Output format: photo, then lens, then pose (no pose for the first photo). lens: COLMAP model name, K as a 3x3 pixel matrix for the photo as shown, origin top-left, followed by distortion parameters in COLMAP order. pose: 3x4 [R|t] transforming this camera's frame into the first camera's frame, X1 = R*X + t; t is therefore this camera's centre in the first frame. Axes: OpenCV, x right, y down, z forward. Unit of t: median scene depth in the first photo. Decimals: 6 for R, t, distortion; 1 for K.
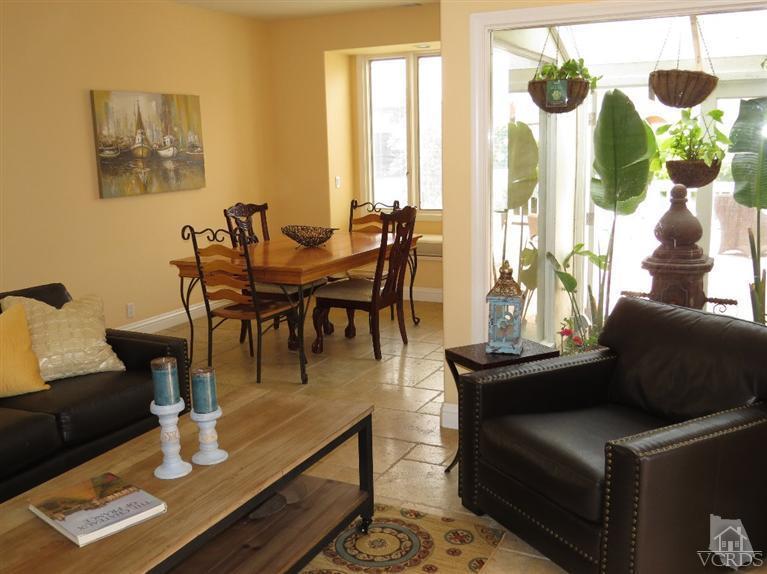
lens RADIAL K [[778.7, 0, 383.5], [0, 778.7, 287.0], [0, 0, 1]] dist [-0.006588, -0.002669]
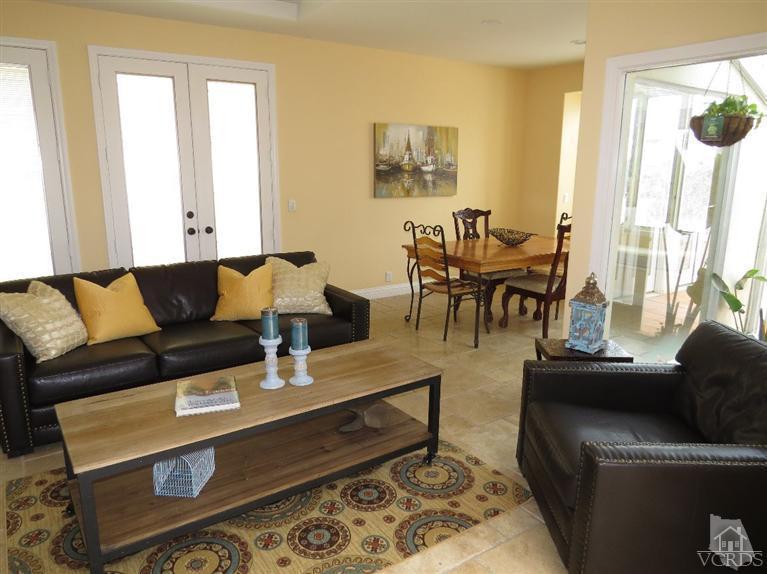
lens RADIAL K [[569.2, 0, 383.5], [0, 569.2, 287.0], [0, 0, 1]] dist [0.005476, 0.004511]
pose [[0.881832, 0.136509, -0.451372, 0.176823], [-0.122043, 0.990638, 0.061168, -0.017521], [0.455496, 0.001147, 0.890237, 0.063339]]
